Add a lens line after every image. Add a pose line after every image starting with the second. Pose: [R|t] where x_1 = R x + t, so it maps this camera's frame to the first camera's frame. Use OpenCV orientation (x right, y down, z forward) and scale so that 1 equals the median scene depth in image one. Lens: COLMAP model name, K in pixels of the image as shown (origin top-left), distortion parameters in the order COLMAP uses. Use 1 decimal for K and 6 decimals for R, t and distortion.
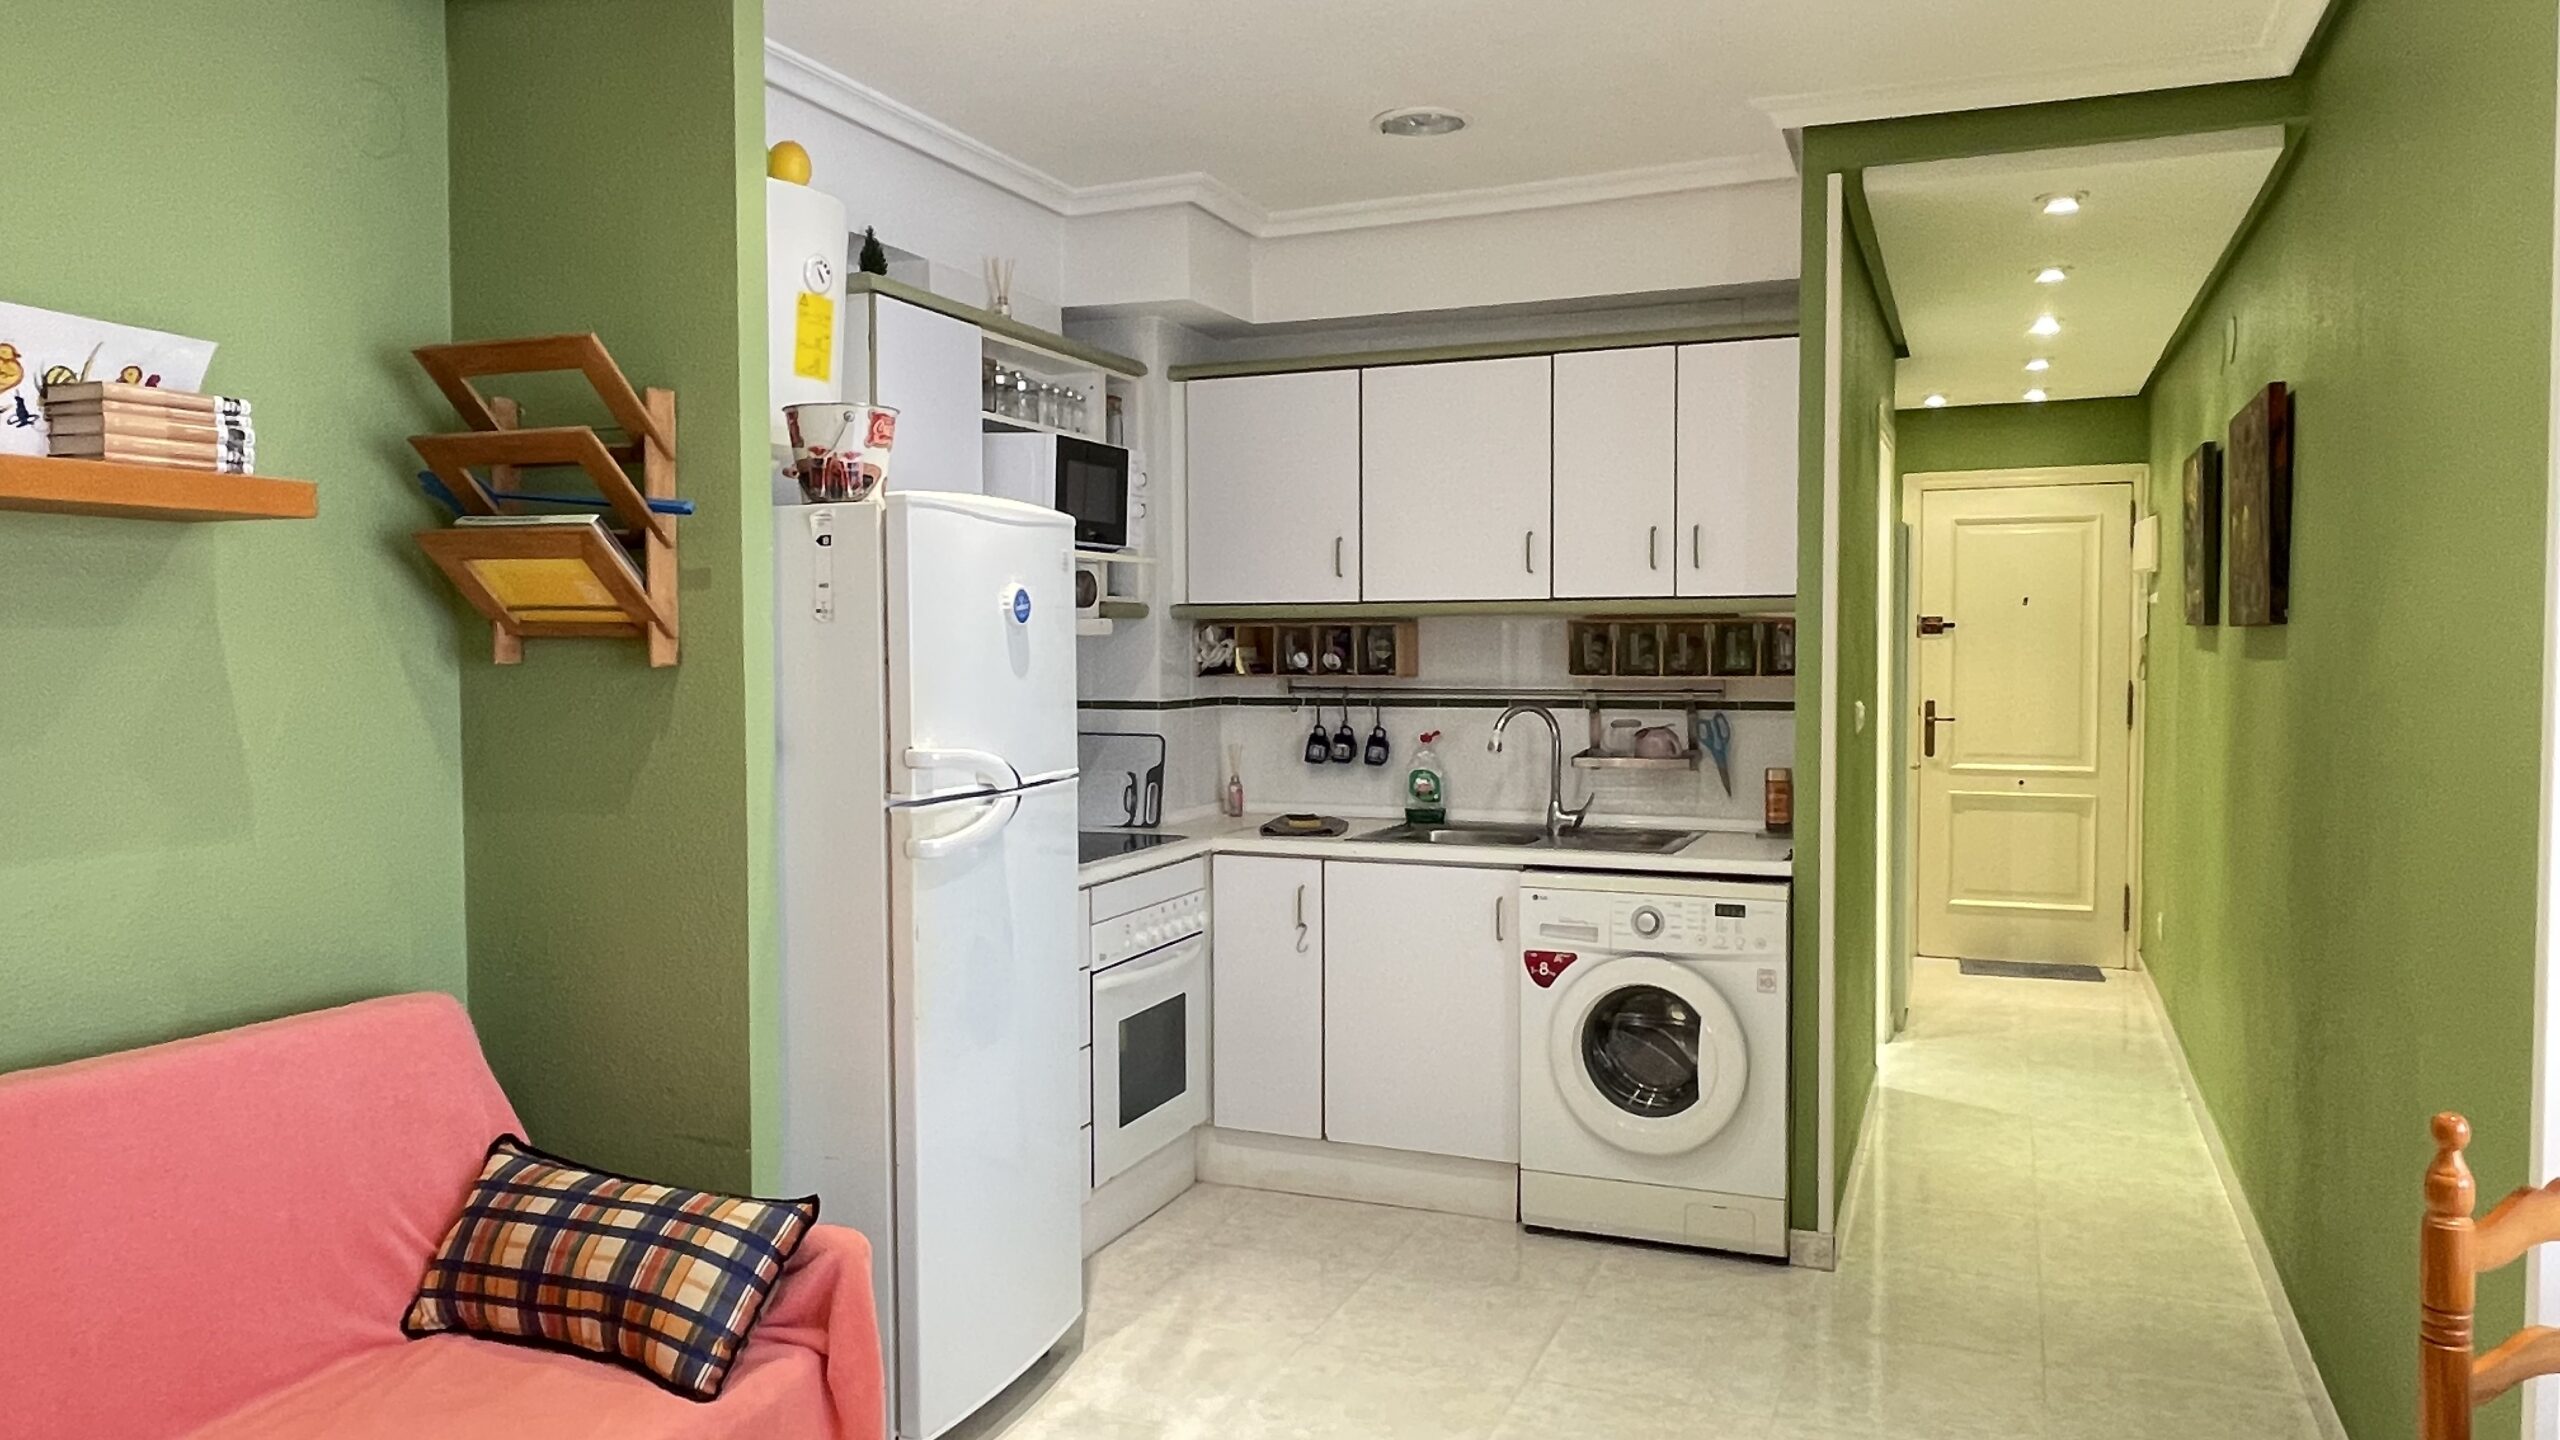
lens RADIAL K [[1713.9, 0, 1257.7], [0, 1713.9, 703.1], [0, 0, 1]] dist [0.012440, -0.033958]
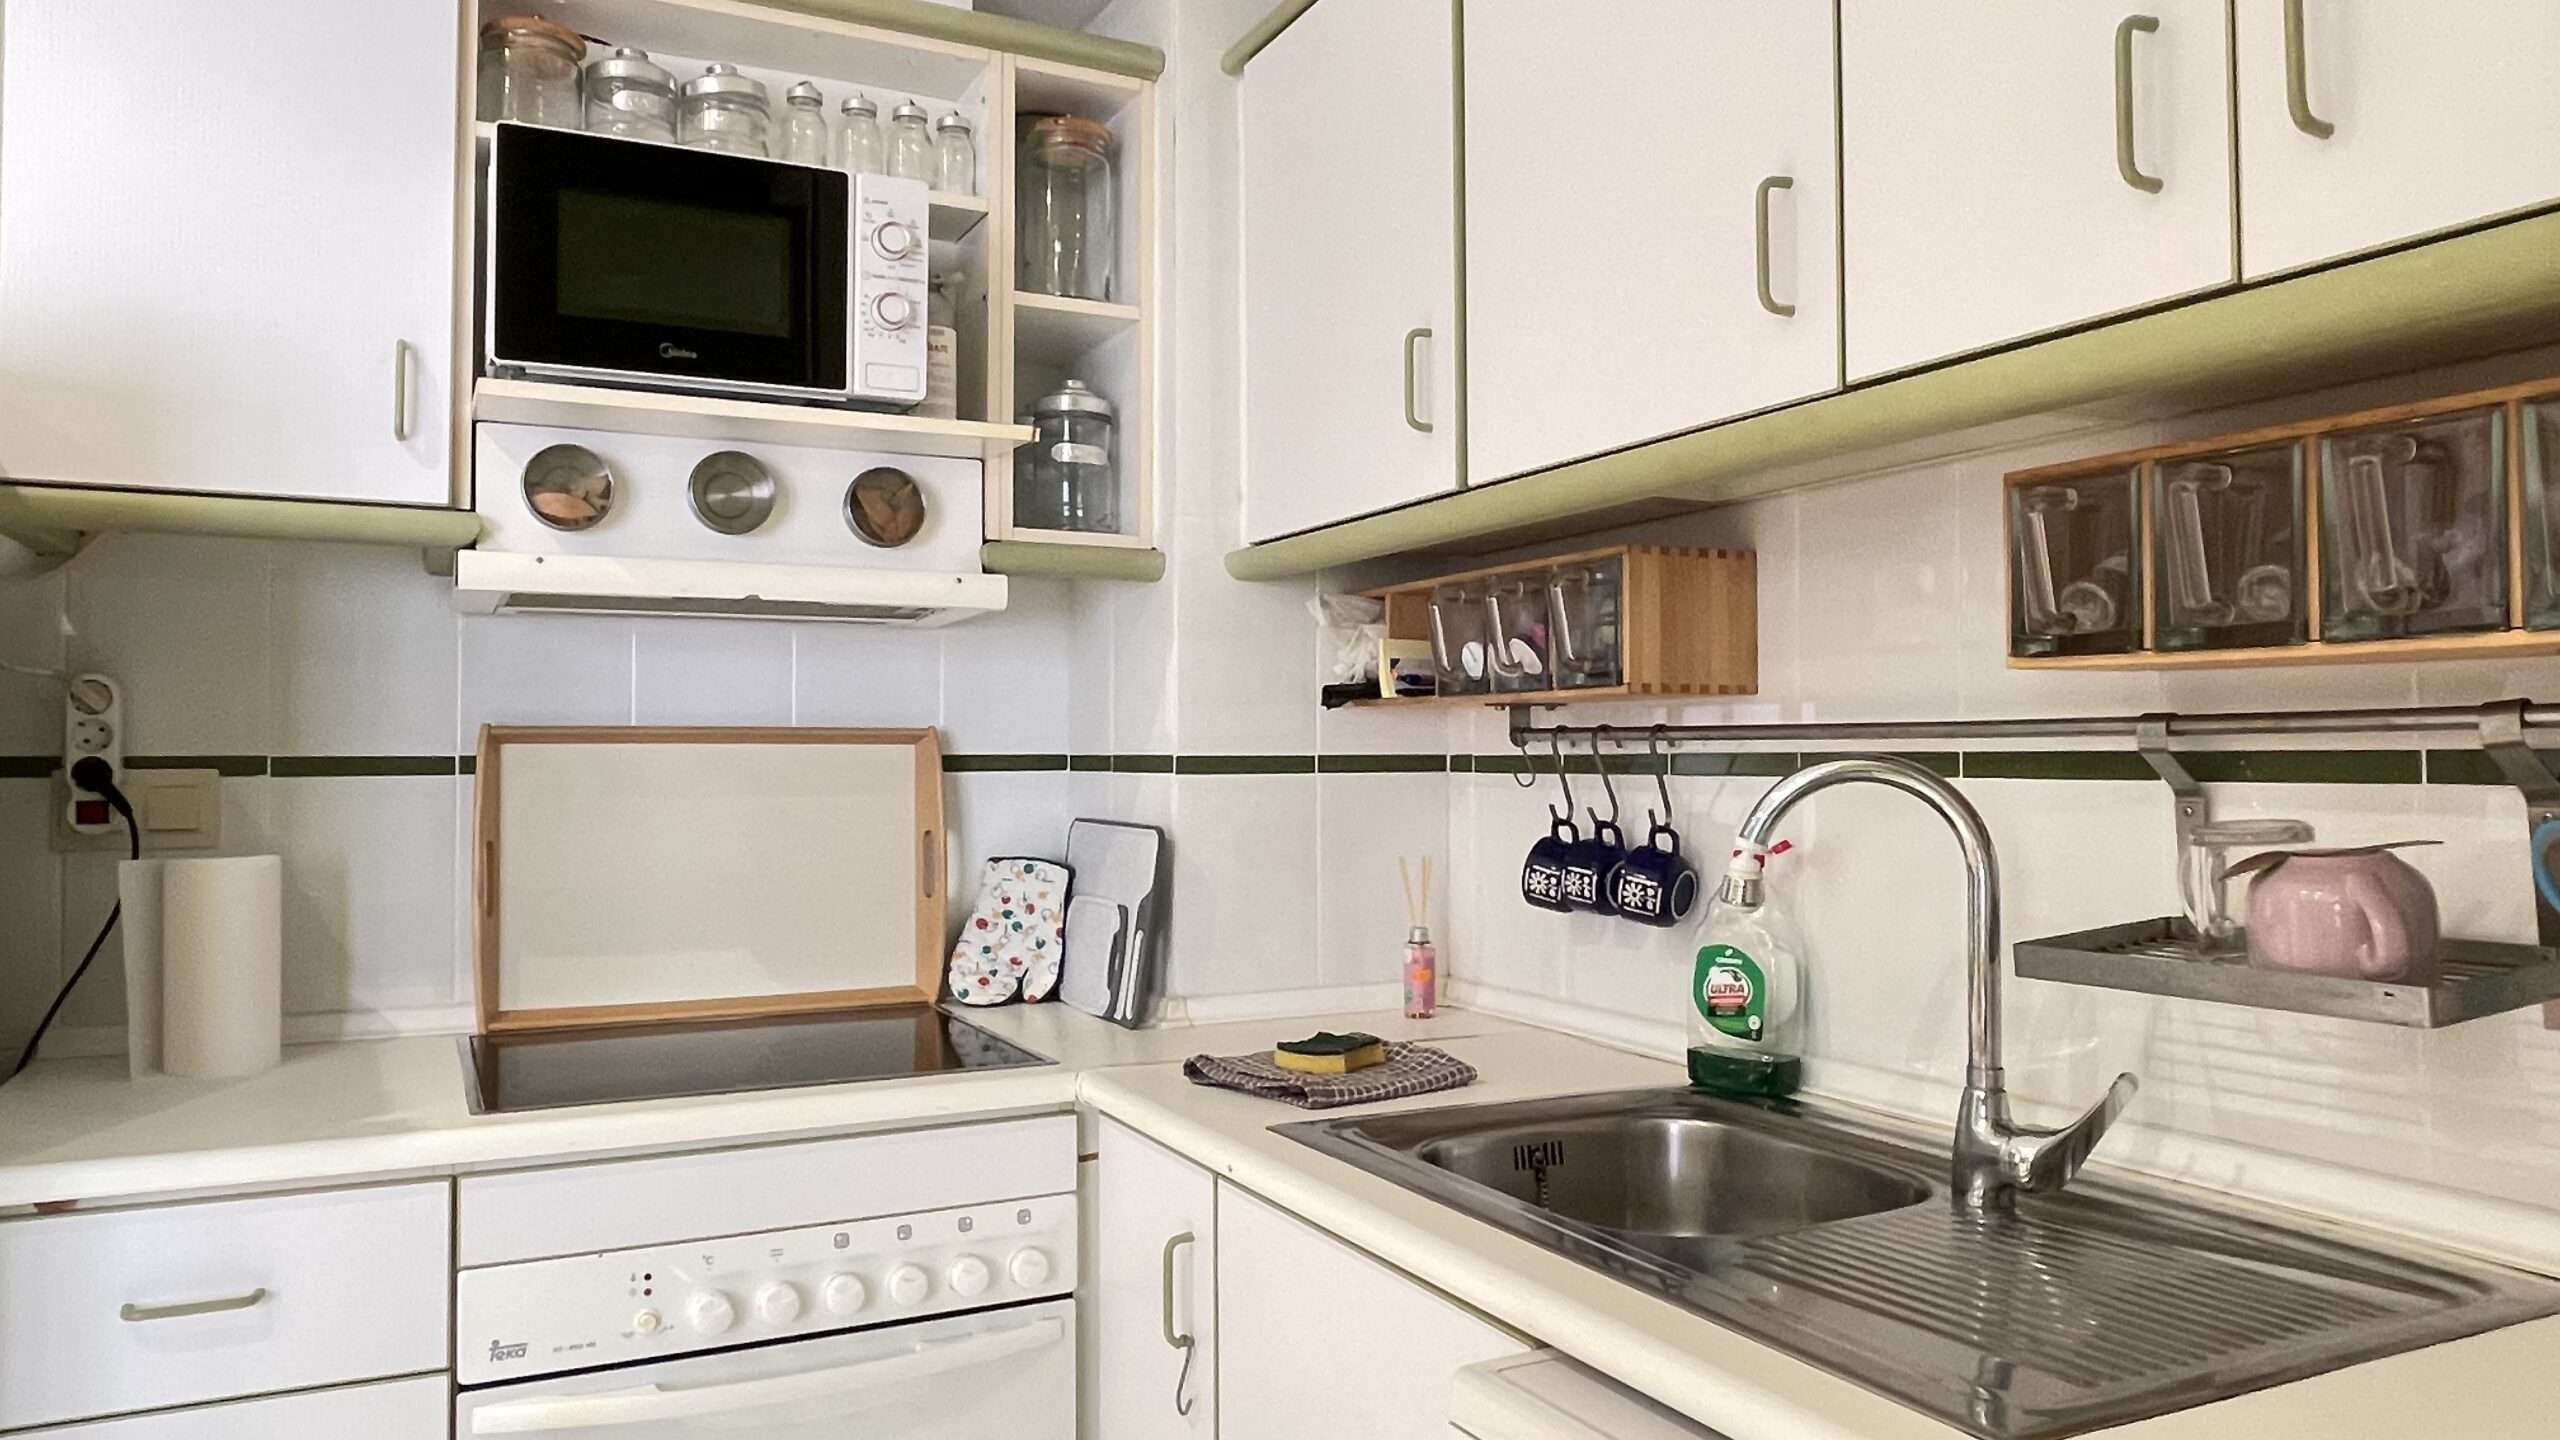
lens RADIAL K [[1713.9, 0, 1270.7], [0, 1713.9, 715.6], [0, 0, 1]] dist [0.012440, -0.033958]
pose [[0.763594, -0.011878, -0.645588, 0.317391], [-0.023245, 0.998677, -0.045869, 0.010758], [0.645278, 0.050032, 0.762308, 0.800882]]
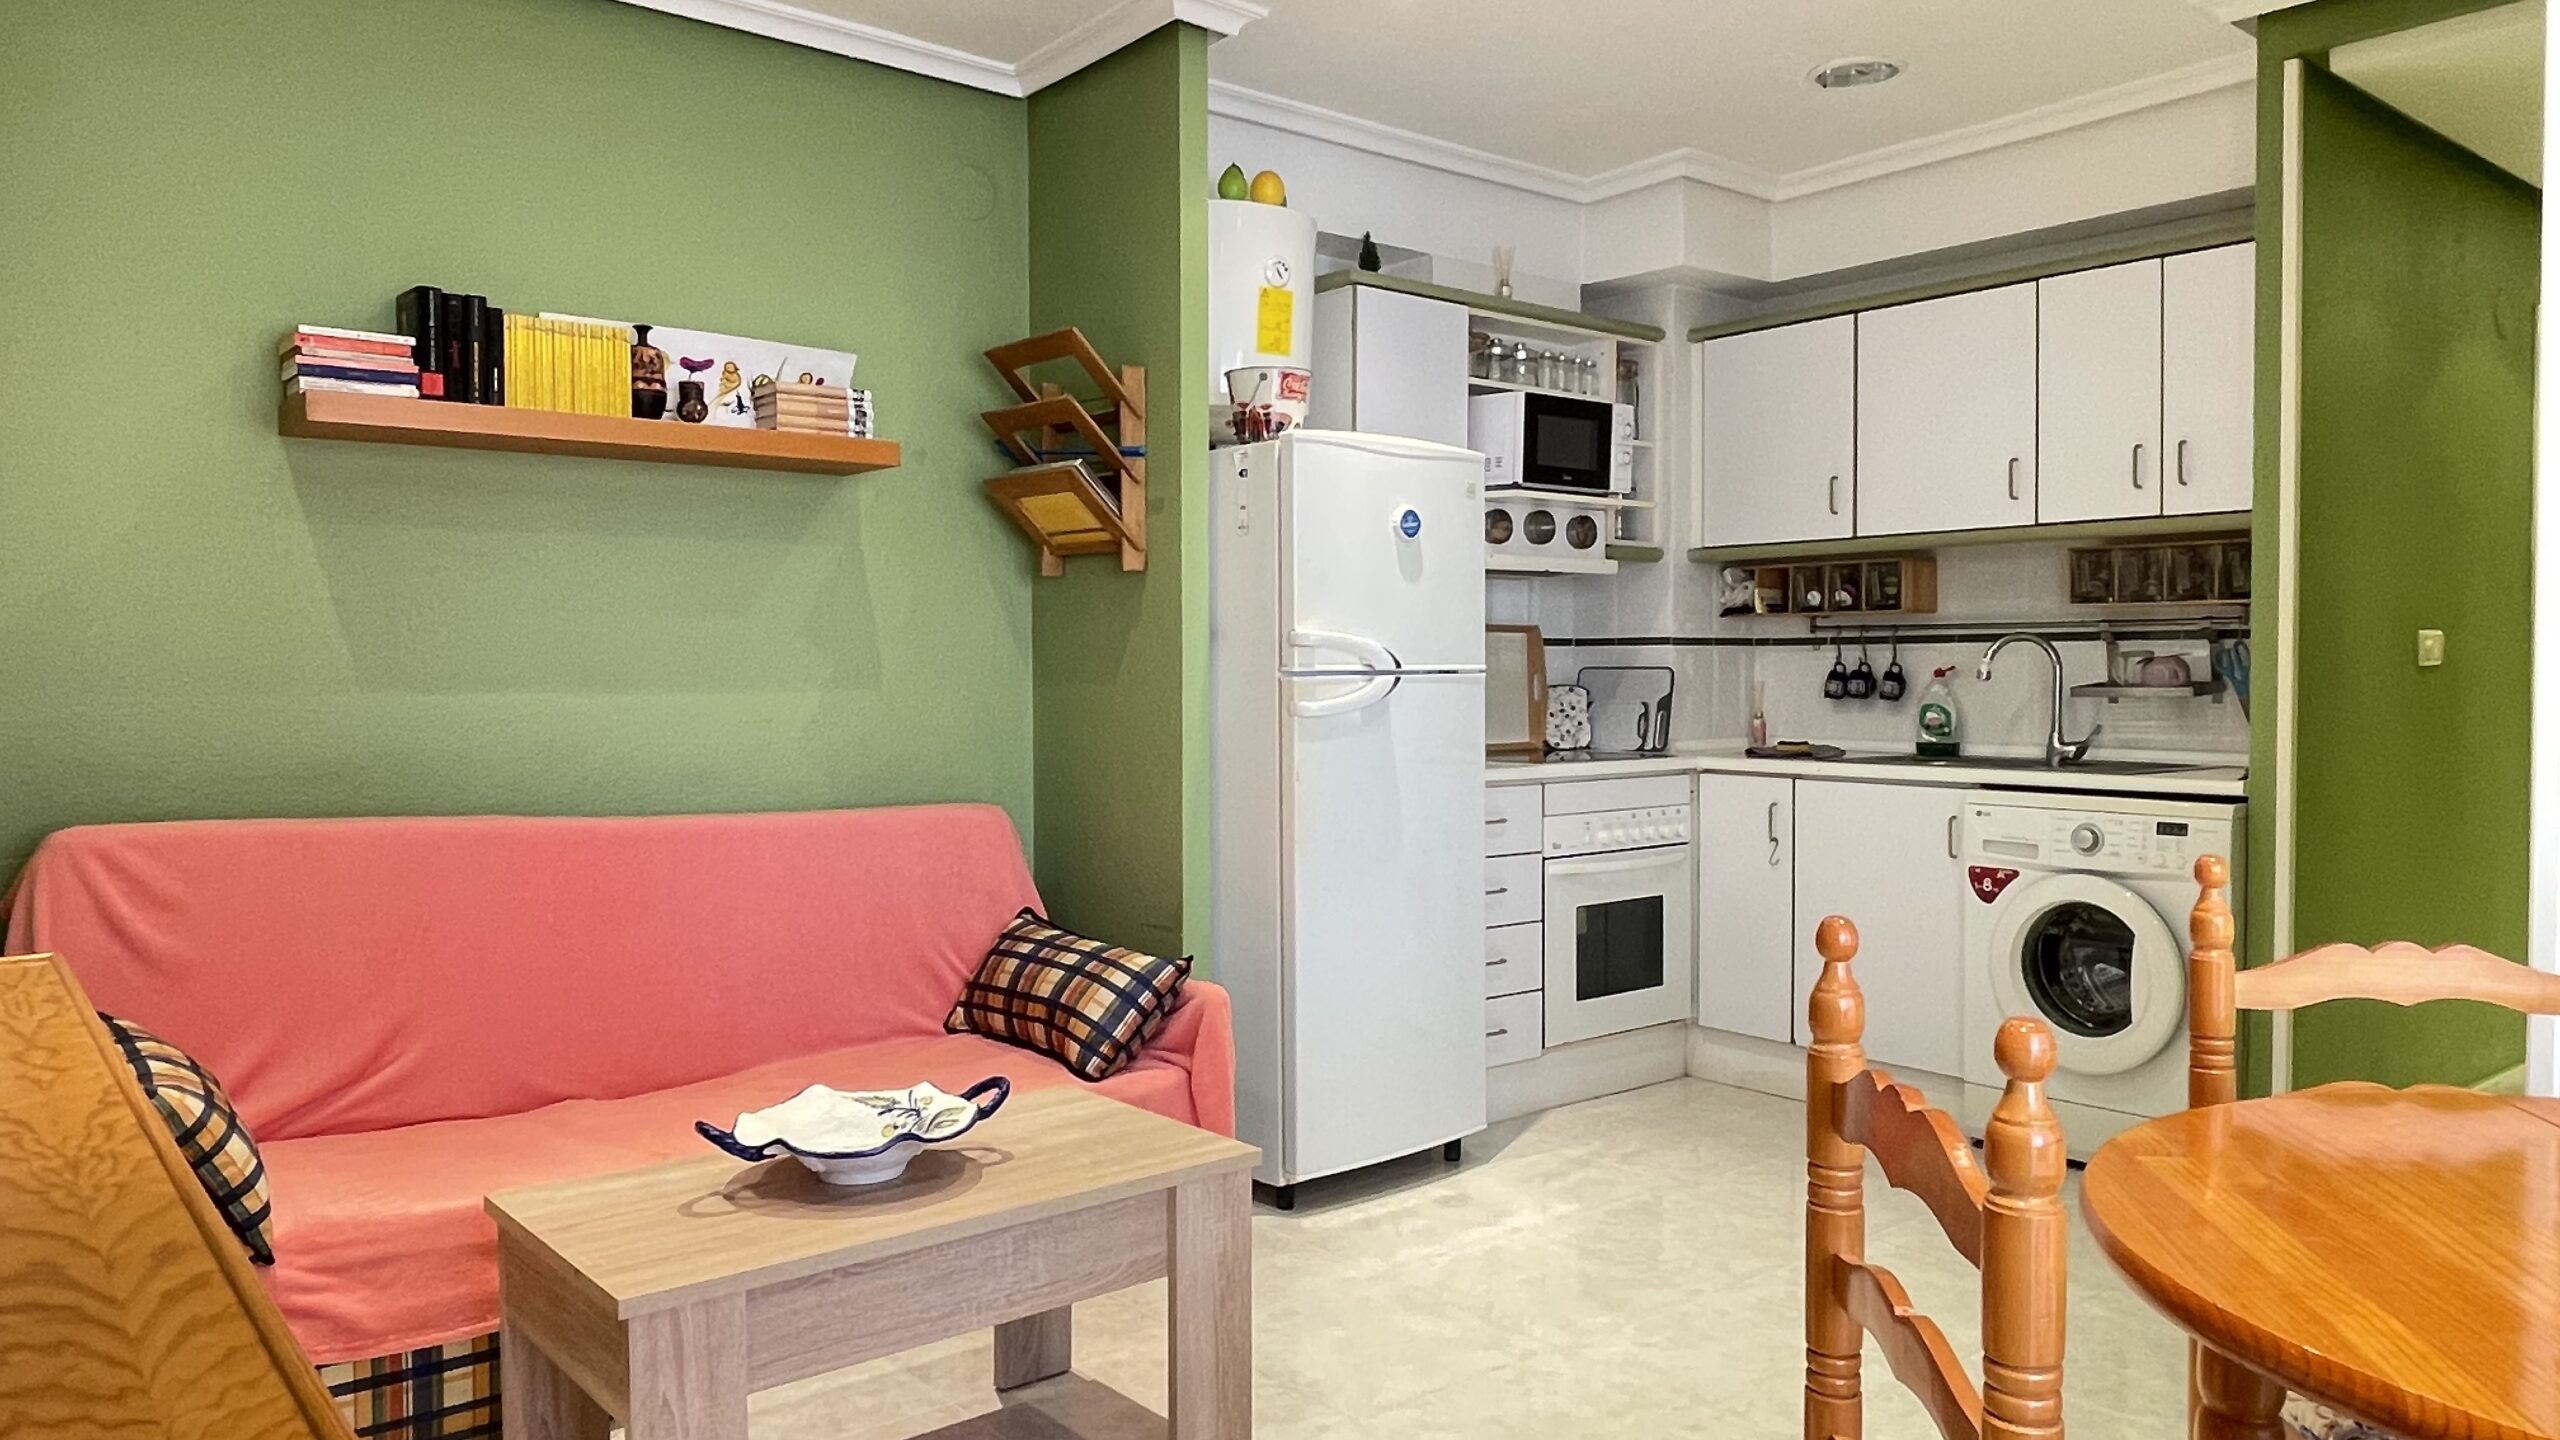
lens RADIAL K [[1713.9, 0, 1265.4], [0, 1713.9, 703.6], [0, 0, 1]] dist [0.012440, -0.033958]
pose [[0.882084, 0.012989, -0.470914, 0.276113], [-0.018773, 0.999795, -0.007588, 0.065796], [0.470719, 0.015533, 0.882147, -0.100739]]
